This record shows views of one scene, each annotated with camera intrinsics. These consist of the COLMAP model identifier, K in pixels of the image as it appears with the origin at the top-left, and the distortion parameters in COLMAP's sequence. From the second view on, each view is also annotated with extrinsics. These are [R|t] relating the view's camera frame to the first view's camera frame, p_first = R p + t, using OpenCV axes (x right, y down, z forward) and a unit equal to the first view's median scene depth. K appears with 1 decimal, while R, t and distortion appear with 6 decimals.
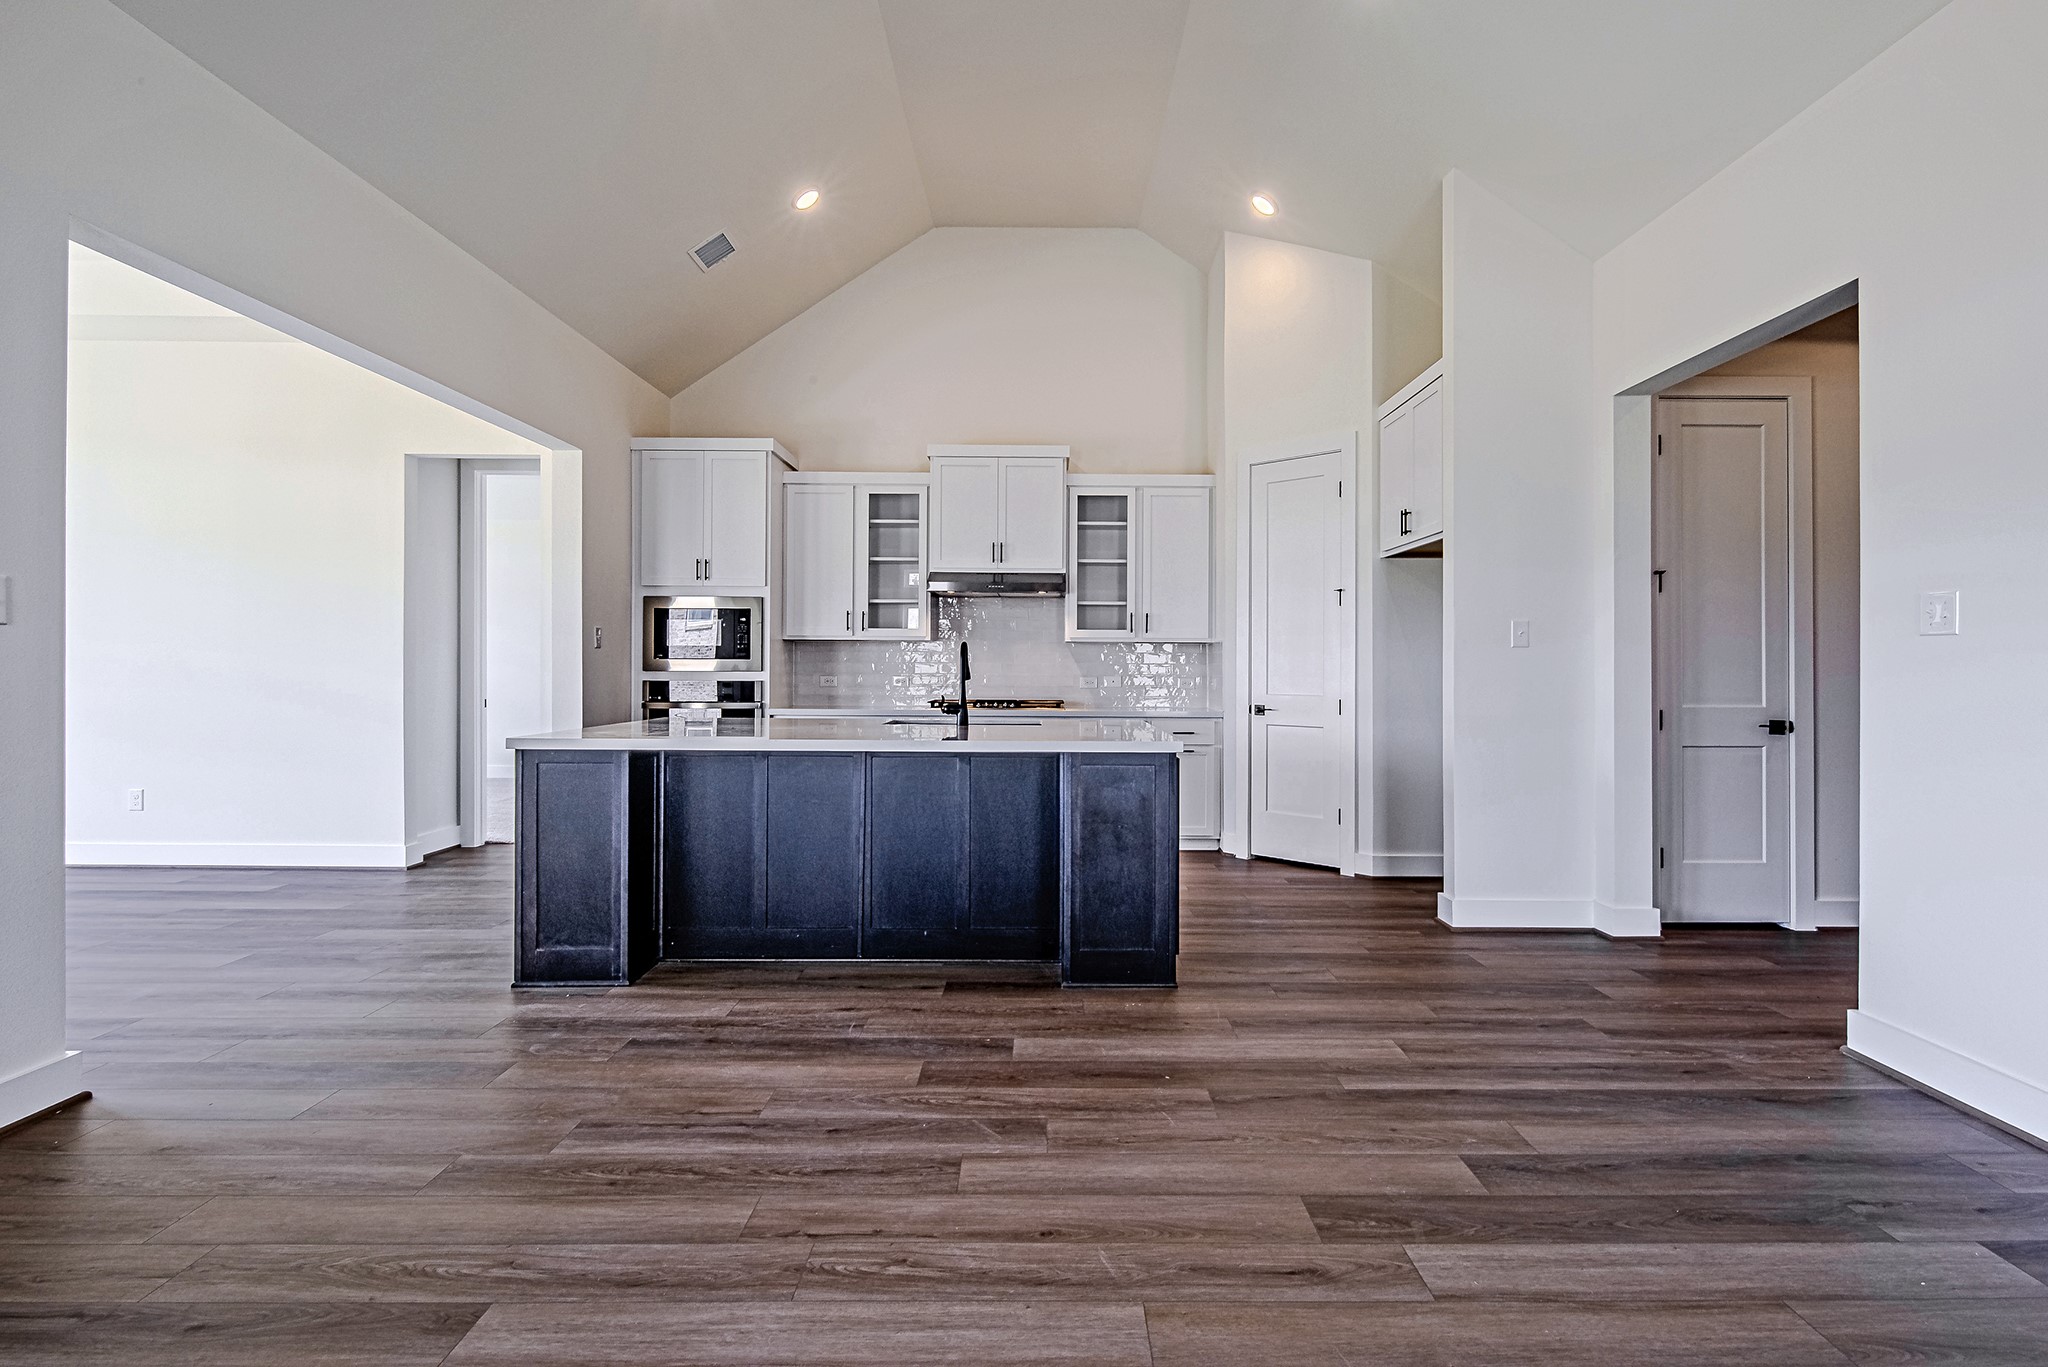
lens RADIAL K [[984.9, 0, 1038.4], [0, 984.9, 663.8], [0, 0, 1]] dist [-0.000152, -0.000902]
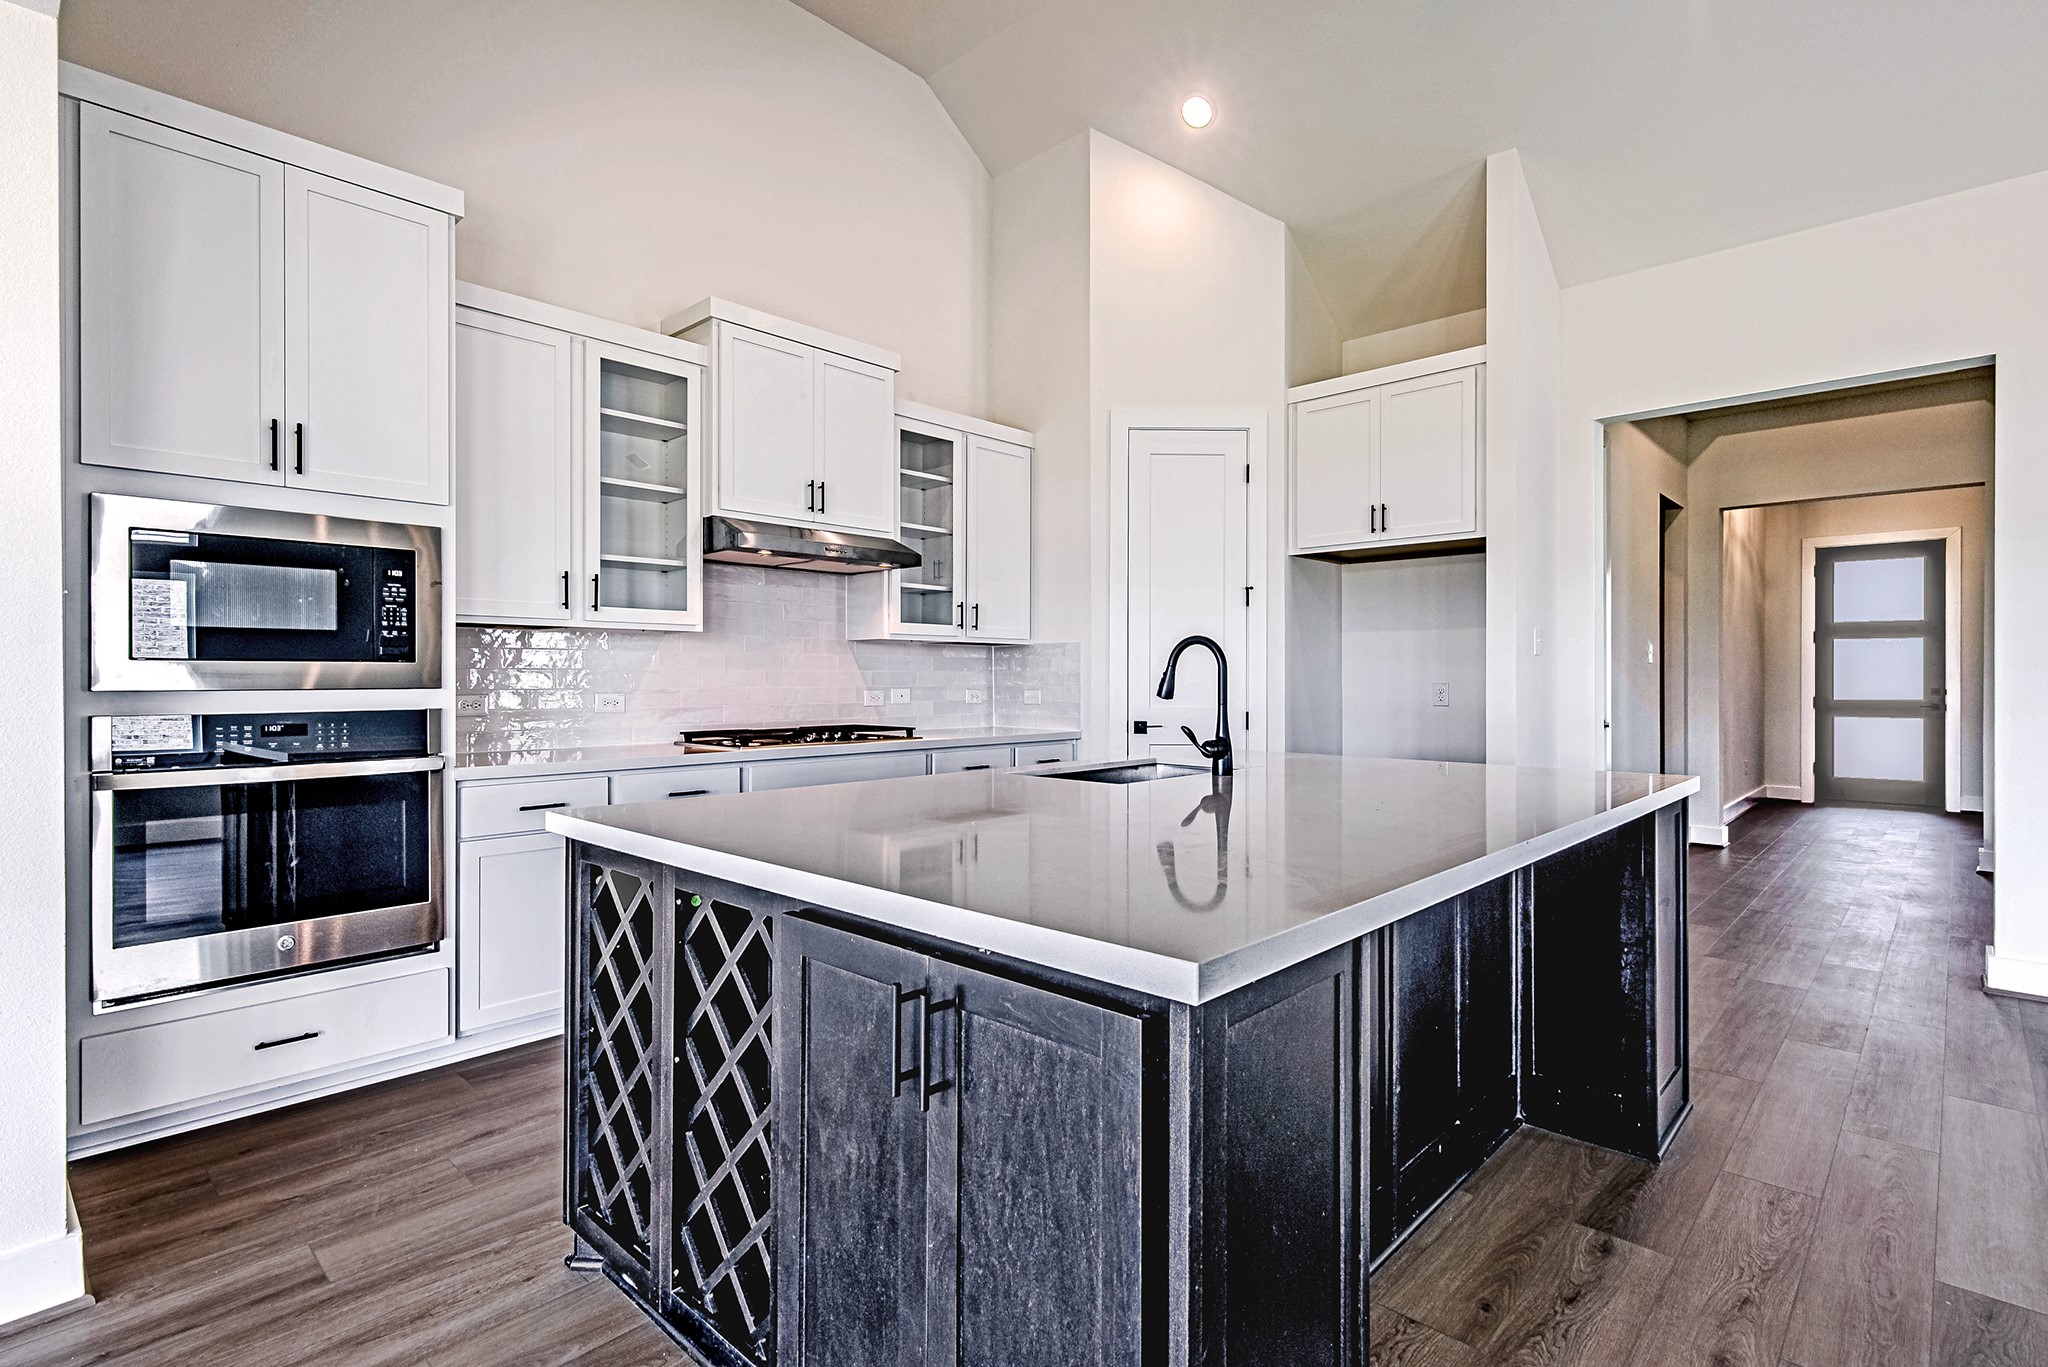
lens RADIAL K [[996.3, 0, 1005.4], [0, 996.3, 674.4], [0, 0, 1]] dist [0.003845, 0.001015]
pose [[0.695648, -0.003041, 0.718376, -0.537454], [0.001633, 0.999995, 0.002652, 0.000247], [-0.718381, -0.000671, 0.695650, 0.603540]]
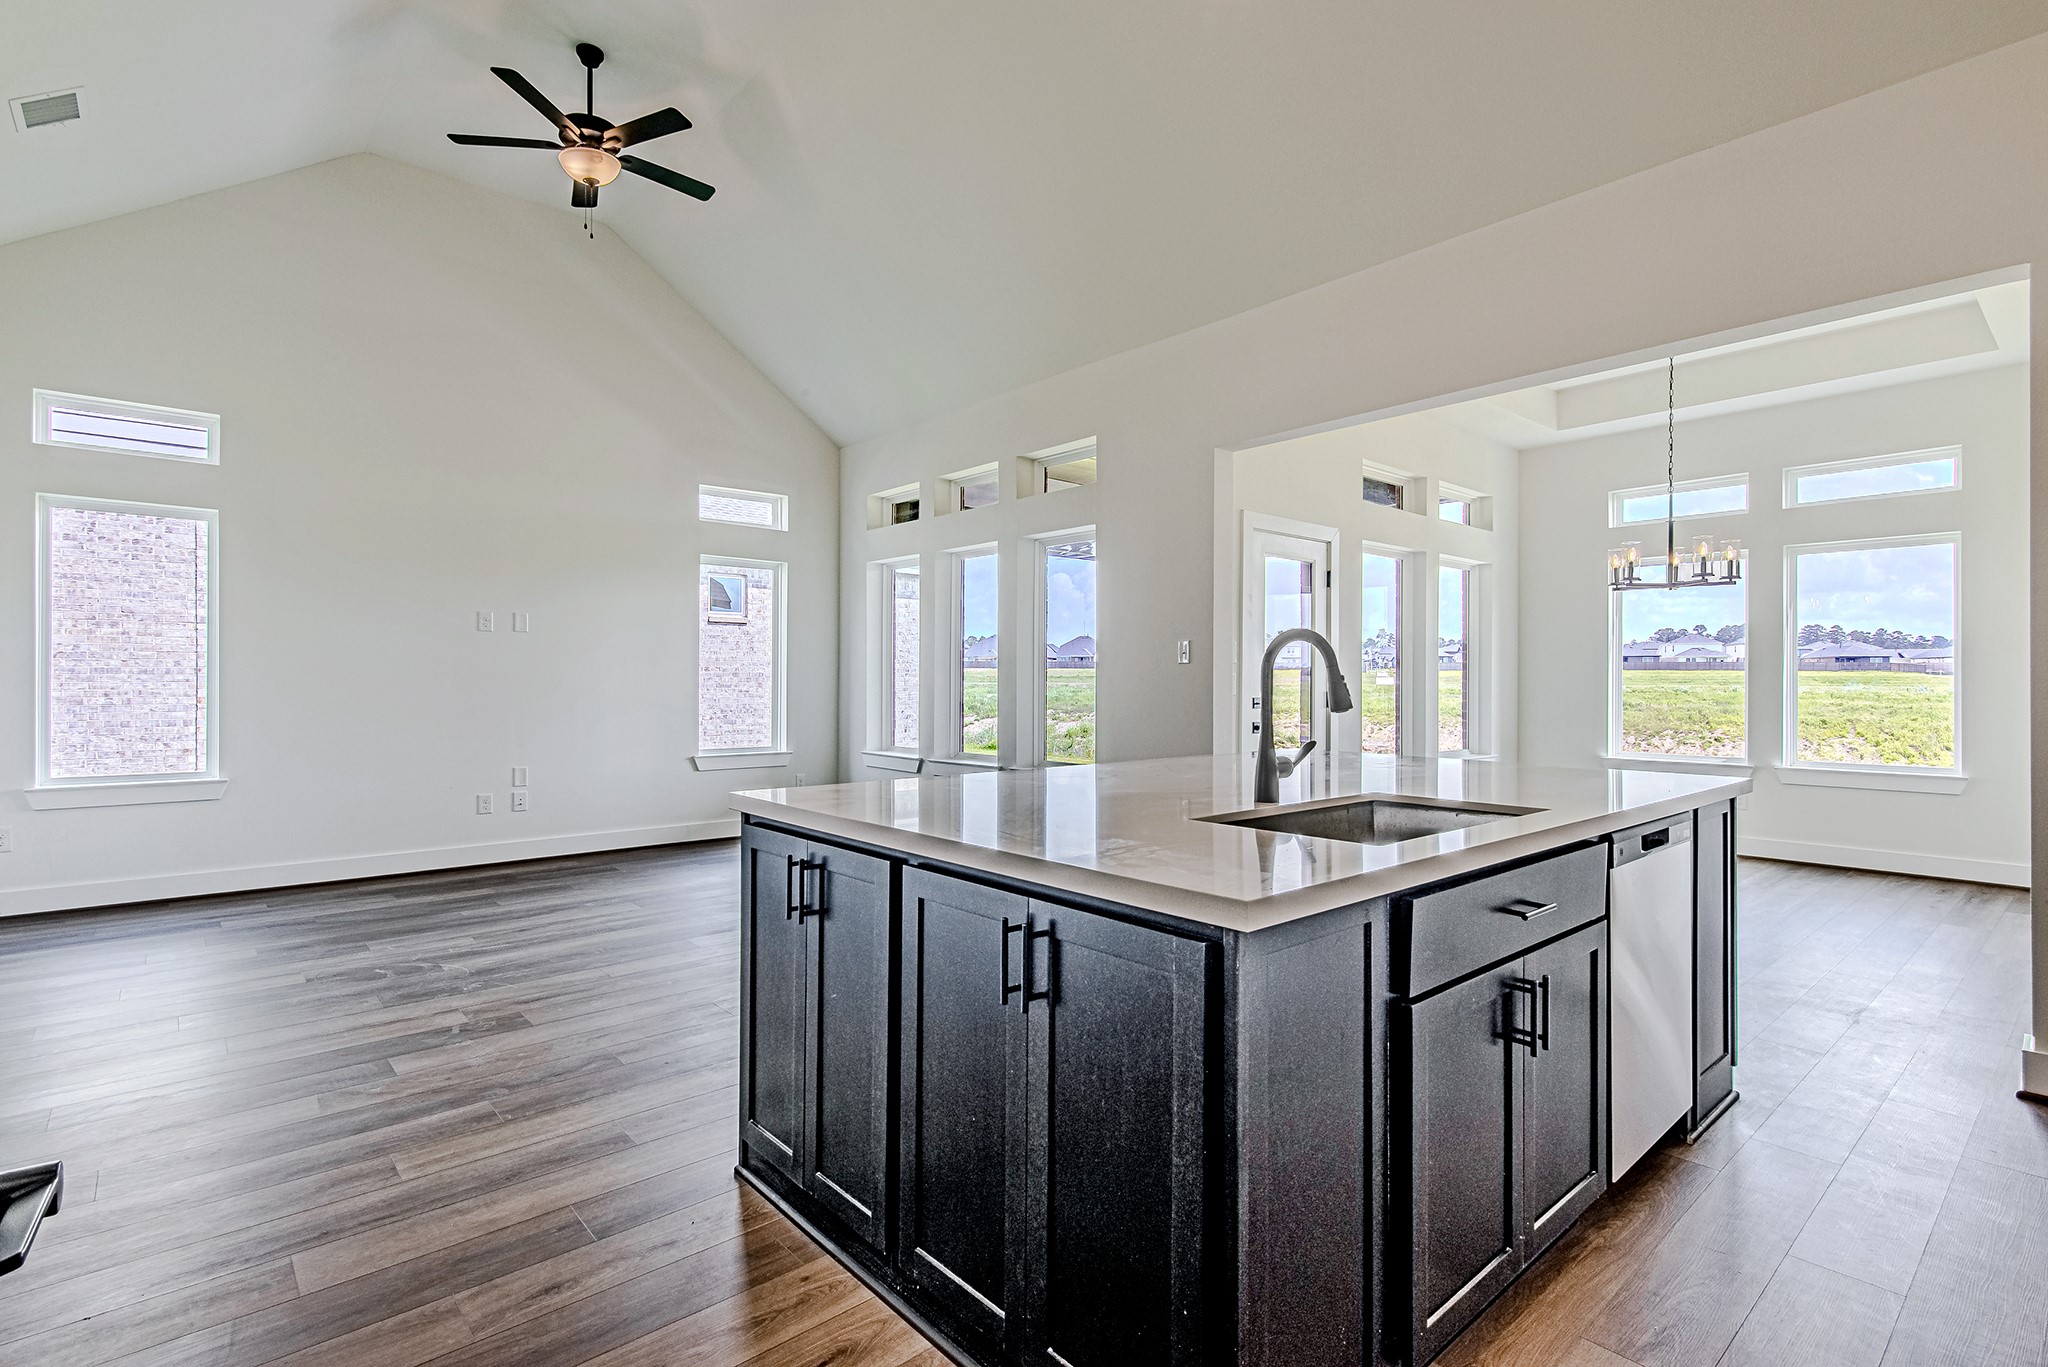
lens RADIAL K [[995.8, 0, 1008.6], [0, 995.8, 675.9], [0, 0, 1]] dist [0.004254, 0.000753]
pose [[-0.760608, -0.008839, -0.649152, 0.309842], [-0.003734, 0.999950, -0.009241, 0.004479], [0.649201, -0.004605, -0.760603, 1.151044]]
